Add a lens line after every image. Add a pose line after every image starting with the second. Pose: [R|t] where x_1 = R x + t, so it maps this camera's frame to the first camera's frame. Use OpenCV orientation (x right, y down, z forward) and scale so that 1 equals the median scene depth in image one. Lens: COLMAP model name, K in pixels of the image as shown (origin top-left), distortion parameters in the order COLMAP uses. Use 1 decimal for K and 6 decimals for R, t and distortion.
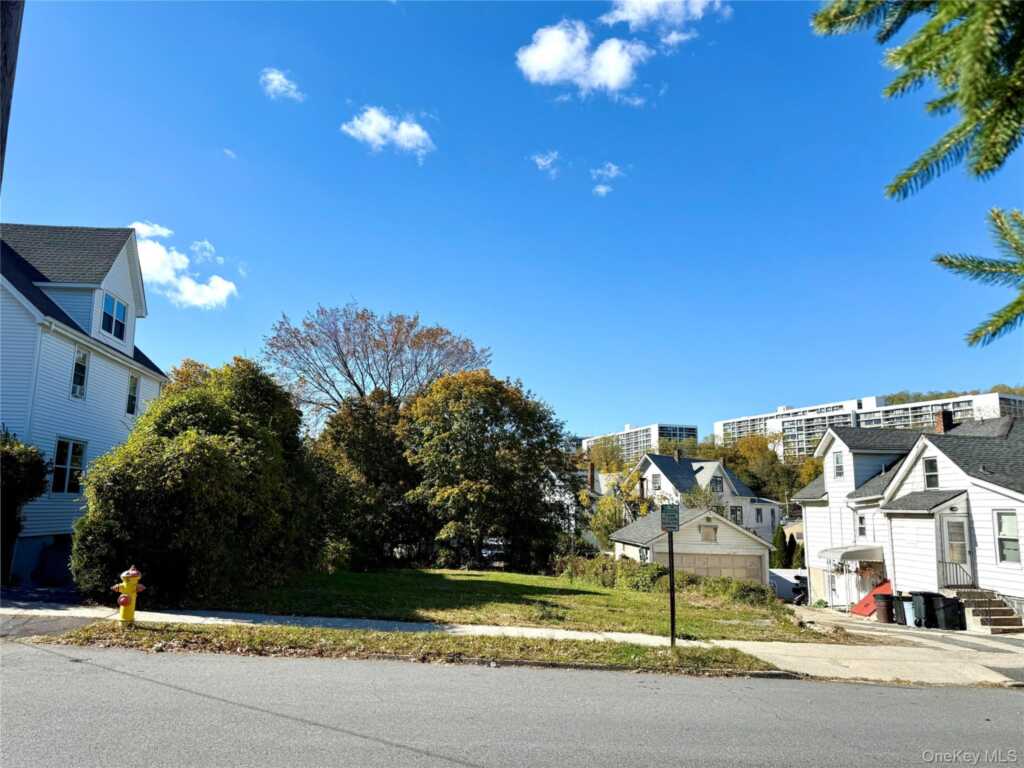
lens RADIAL K [[720.7, 0, 512.0], [0, 720.7, 384.0], [0, 0, 1]] dist [0.008077, -0.003390]
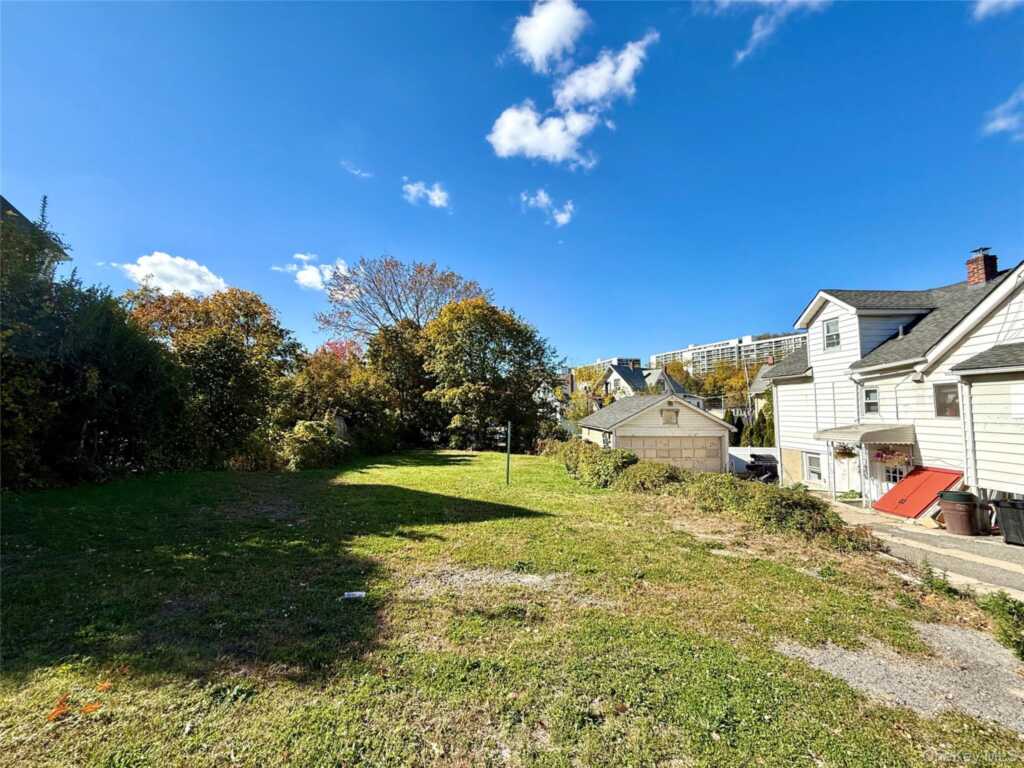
lens RADIAL K [[408.2, 0, 512.0], [0, 408.2, 384.0], [0, 0, 1]] dist [-0.006264, 0.000368]
pose [[0.998193, -0.029057, -0.052593, 0.052987], [0.034500, 0.993797, 0.105722, 0.061238], [0.049195, -0.107346, 0.993004, 0.279301]]
